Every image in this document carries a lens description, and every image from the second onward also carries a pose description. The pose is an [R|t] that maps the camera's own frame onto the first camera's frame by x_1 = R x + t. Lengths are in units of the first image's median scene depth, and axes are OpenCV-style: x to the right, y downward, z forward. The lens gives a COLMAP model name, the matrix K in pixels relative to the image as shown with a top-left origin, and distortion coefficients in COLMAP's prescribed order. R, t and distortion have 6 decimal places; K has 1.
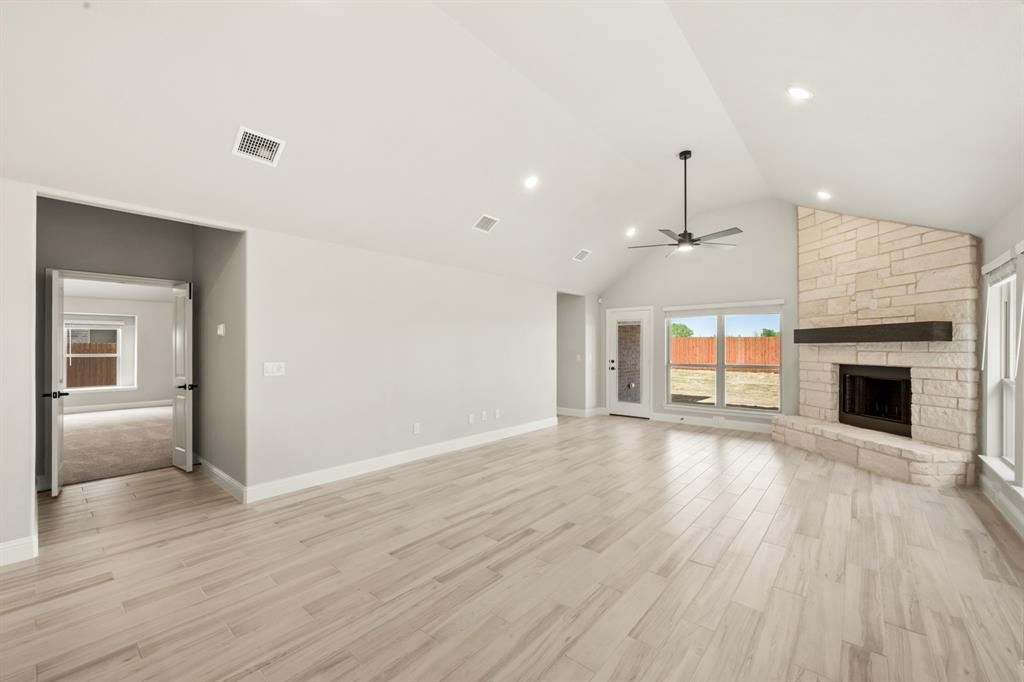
lens RADIAL K [[409.1, 0, 508.6], [0, 409.1, 345.1], [0, 0, 1]] dist [-0.000617, 0.000229]
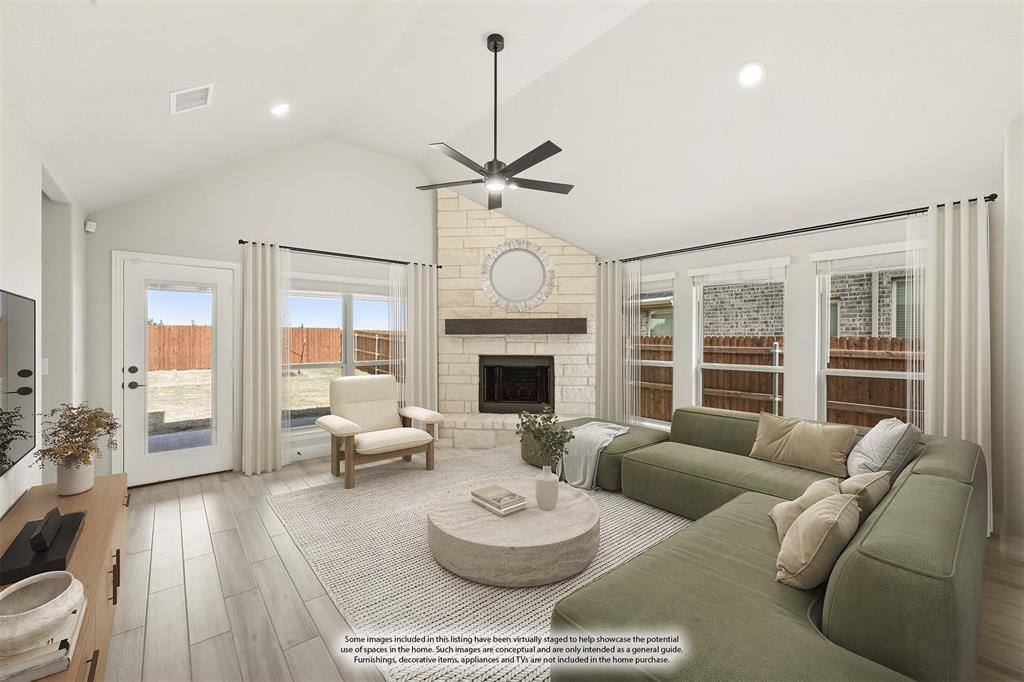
lens RADIAL K [[409.1, 0, 511.3], [0, 409.1, 340.3], [0, 0, 1]] dist [-0.000617, 0.000229]
pose [[0.160074, -0.003397, 0.987099, -0.199485], [-0.005196, 0.999977, 0.004284, 0.004730], [-0.987091, -0.005815, 0.160052, 0.832153]]
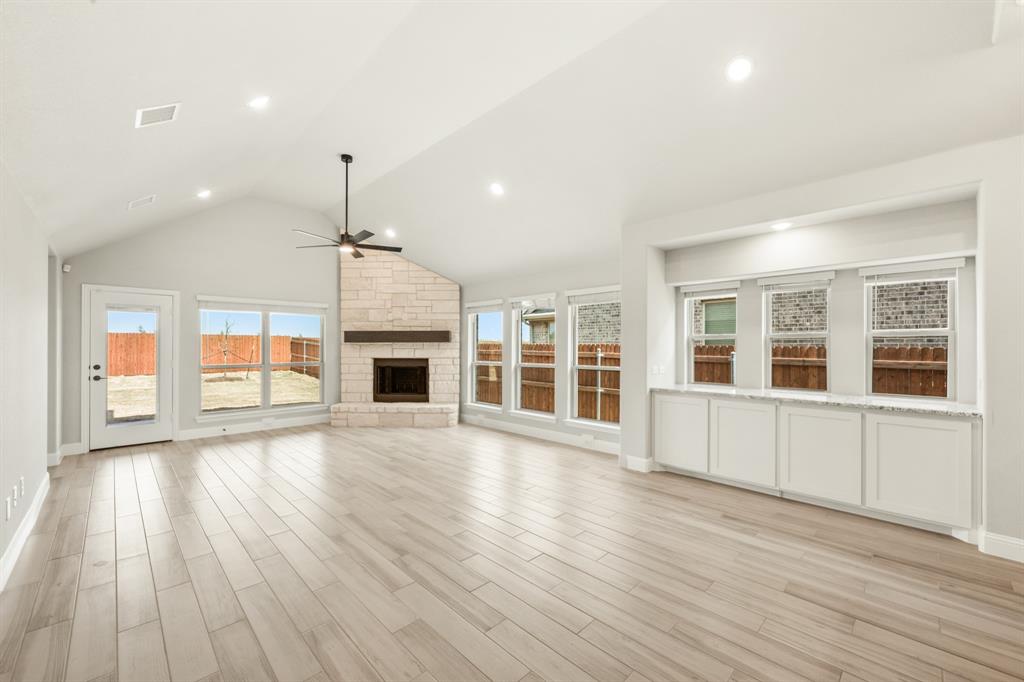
lens RADIAL K [[409.1, 0, 513.5], [0, 409.1, 346.2], [0, 0, 1]] dist [-0.000617, 0.000229]
pose [[0.082438, 0.000748, 0.996596, -0.534370], [-0.005603, 0.999984, -0.000287, 0.004497], [-0.996580, -0.005560, 0.082441, 0.475707]]
